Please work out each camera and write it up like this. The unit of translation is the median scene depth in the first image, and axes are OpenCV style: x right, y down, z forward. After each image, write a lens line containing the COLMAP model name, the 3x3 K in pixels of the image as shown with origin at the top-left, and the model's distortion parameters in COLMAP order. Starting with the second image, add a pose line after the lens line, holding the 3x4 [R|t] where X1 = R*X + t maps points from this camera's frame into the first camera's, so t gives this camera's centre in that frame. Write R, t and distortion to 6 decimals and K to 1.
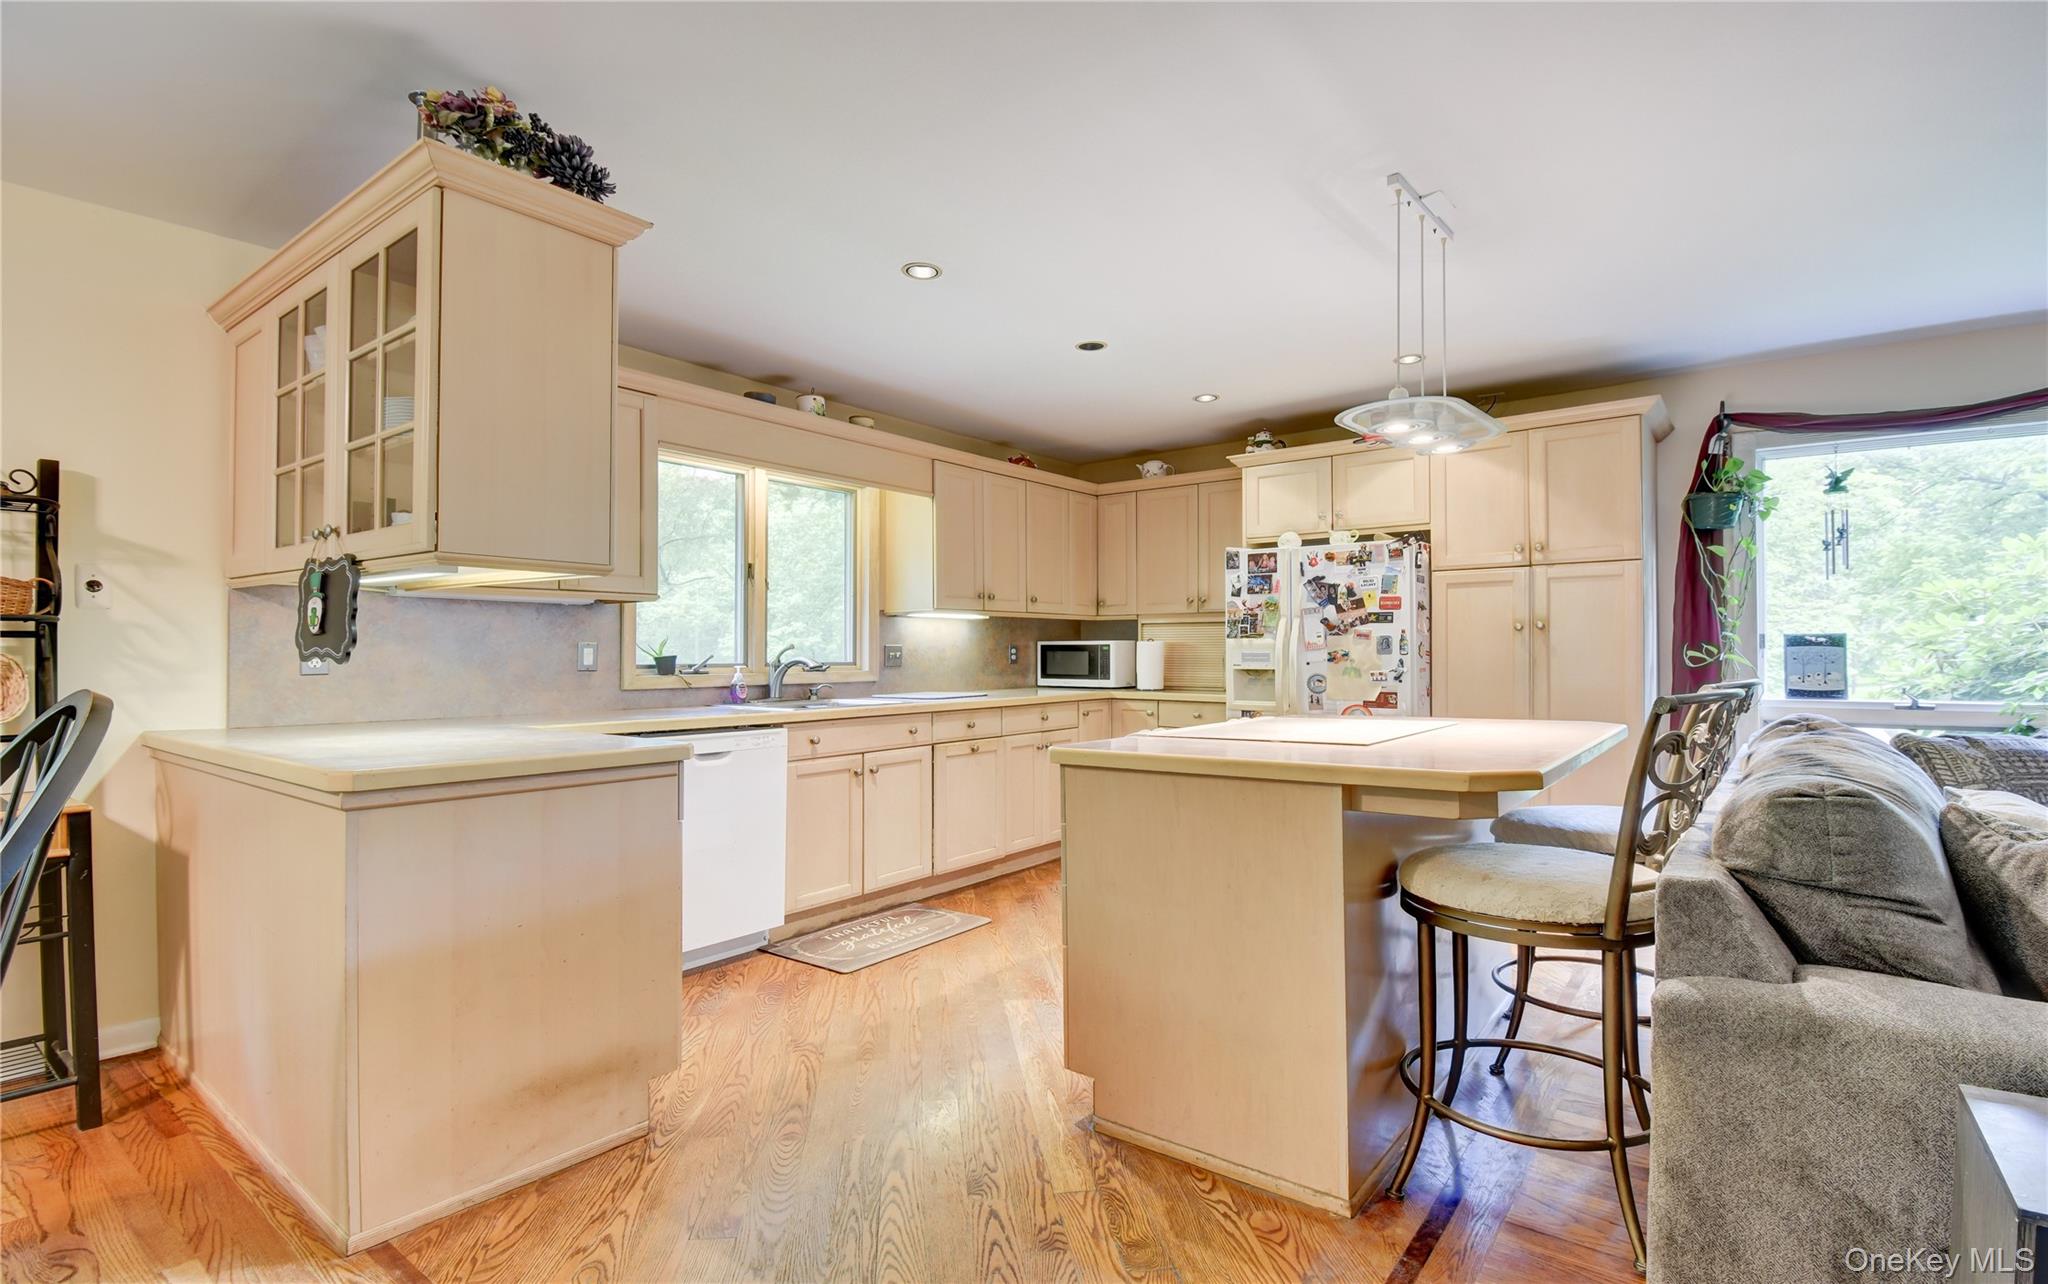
lens RADIAL K [[950.1, 0, 1039.1], [0, 950.1, 651.6], [0, 0, 1]] dist [0.008028, -0.018379]
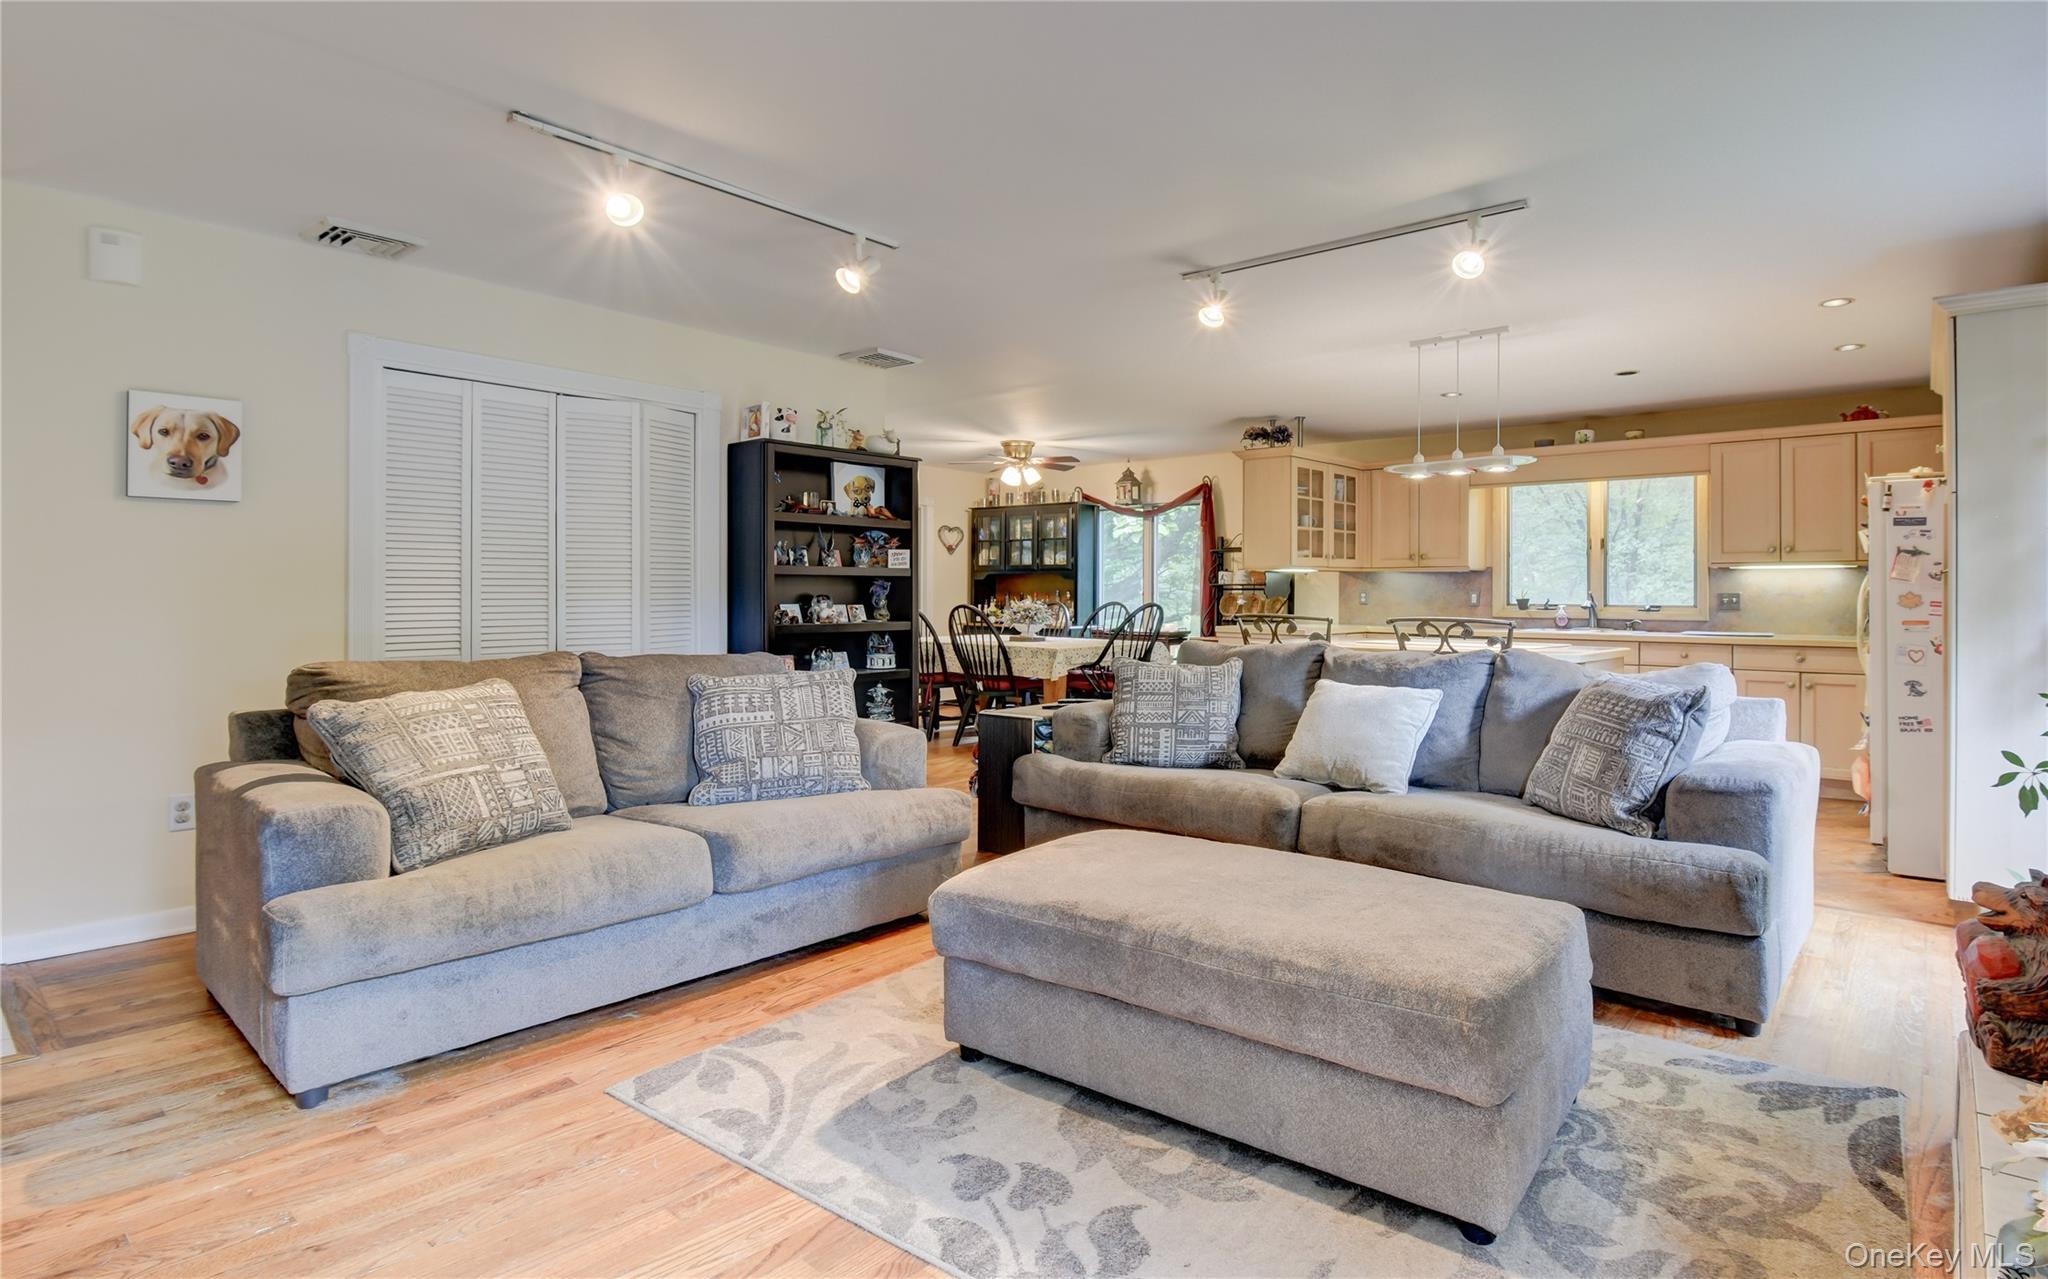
lens RADIAL K [[1051.4, 0, 1057.6], [0, 1051.4, 581.9], [0, 0, 1]] dist [-0.003871, 0.001354]
pose [[-0.067254, -0.007392, -0.997708, 1.468679], [-0.003932, 0.999967, -0.007144, -0.008680], [0.997728, 0.003442, -0.067281, 0.263133]]
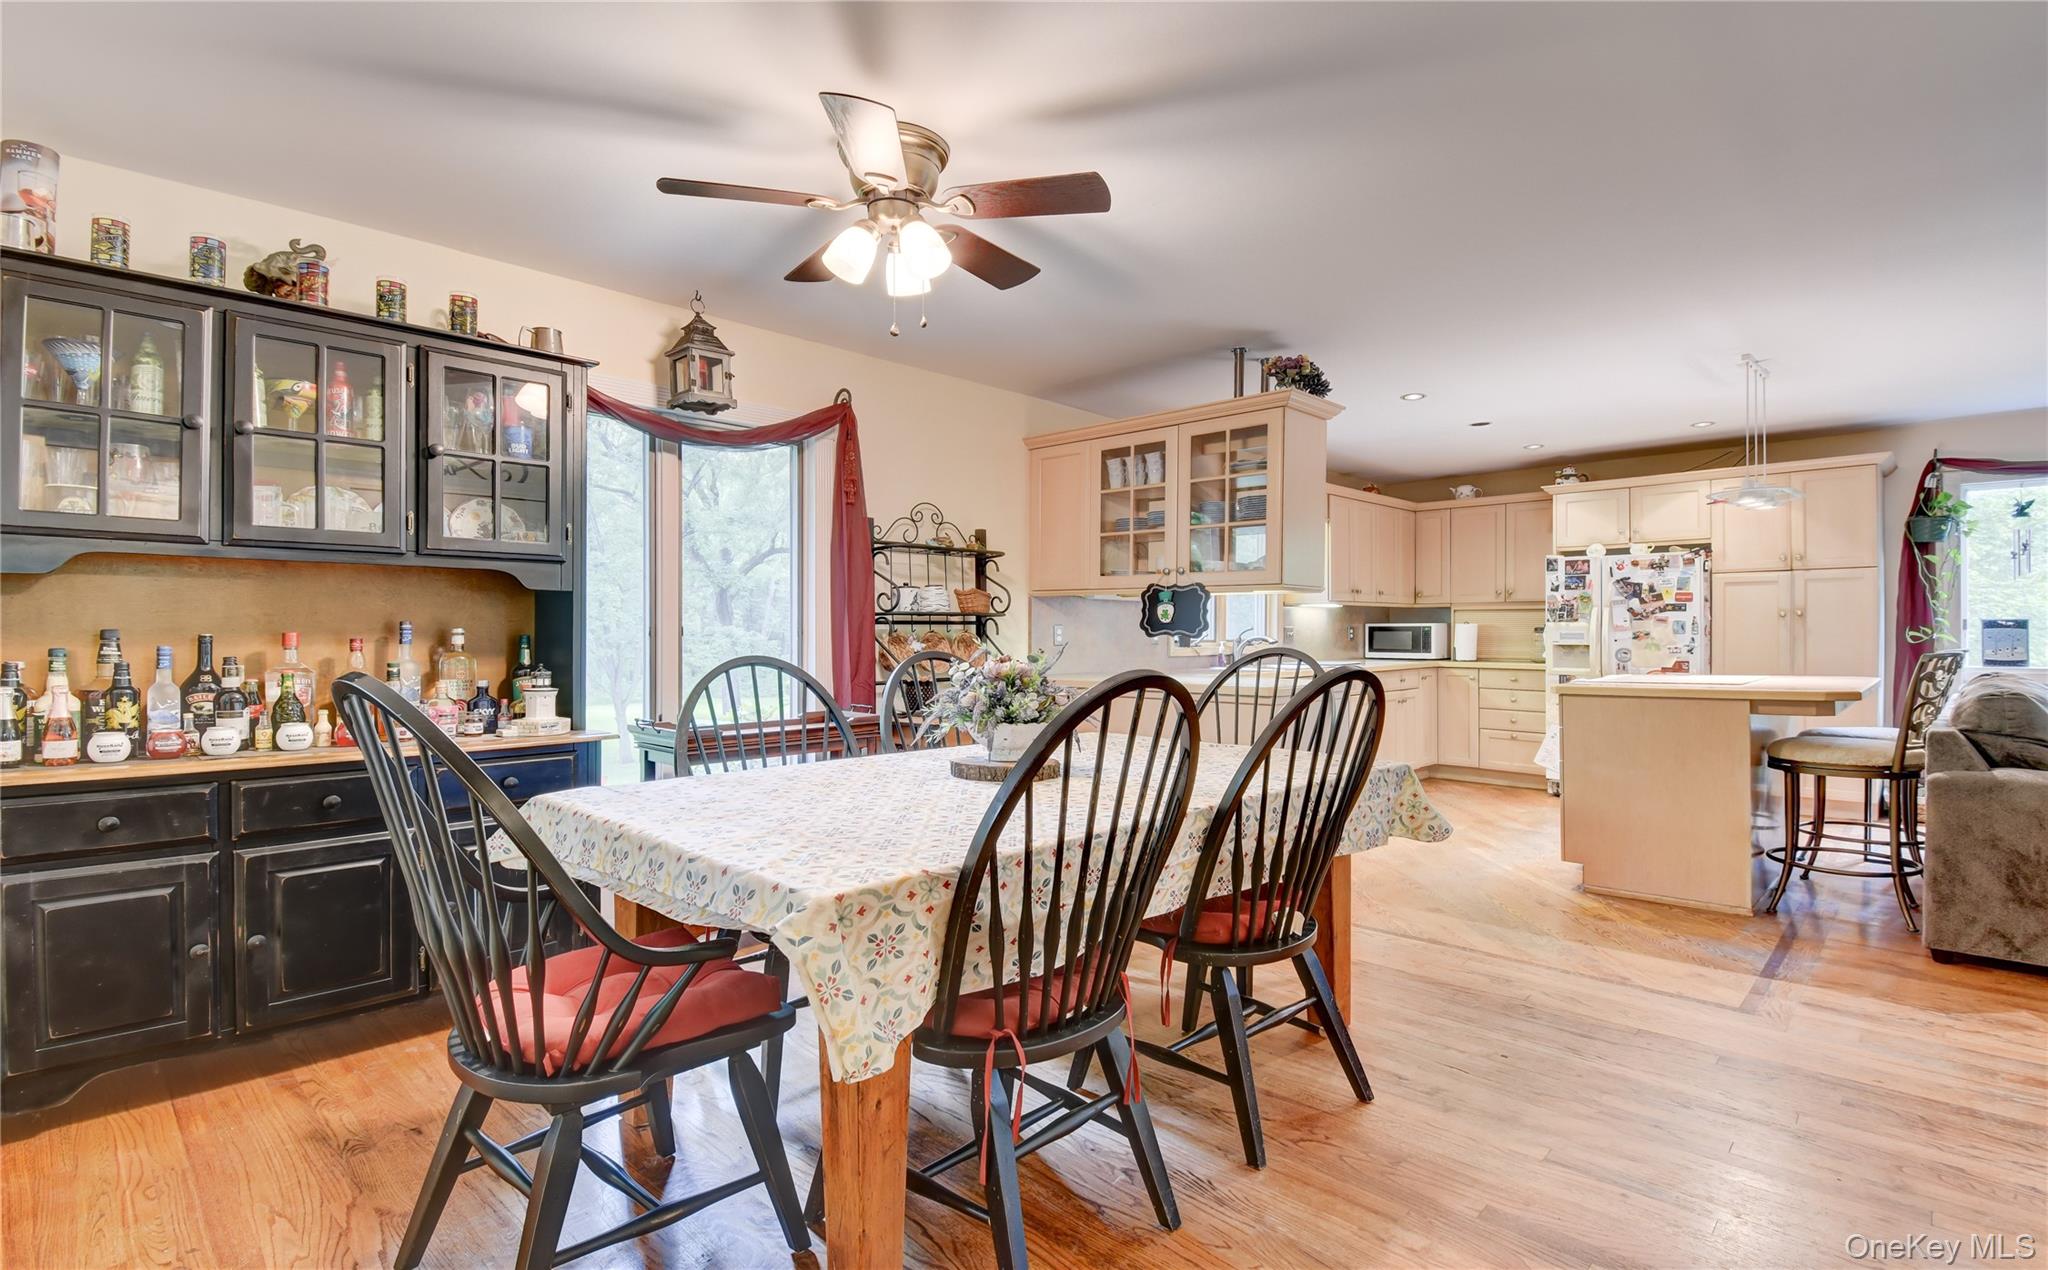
lens RADIAL K [[975.8, 0, 1046.6], [0, 975.8, 637.4], [0, 0, 1]] dist [0.003513, -0.018669]
pose [[0.994783, 0.000468, -0.102010, -0.418581], [0.000223, 0.999977, 0.006761, -0.001538], [0.102011, -0.006749, 0.994760, -0.524001]]
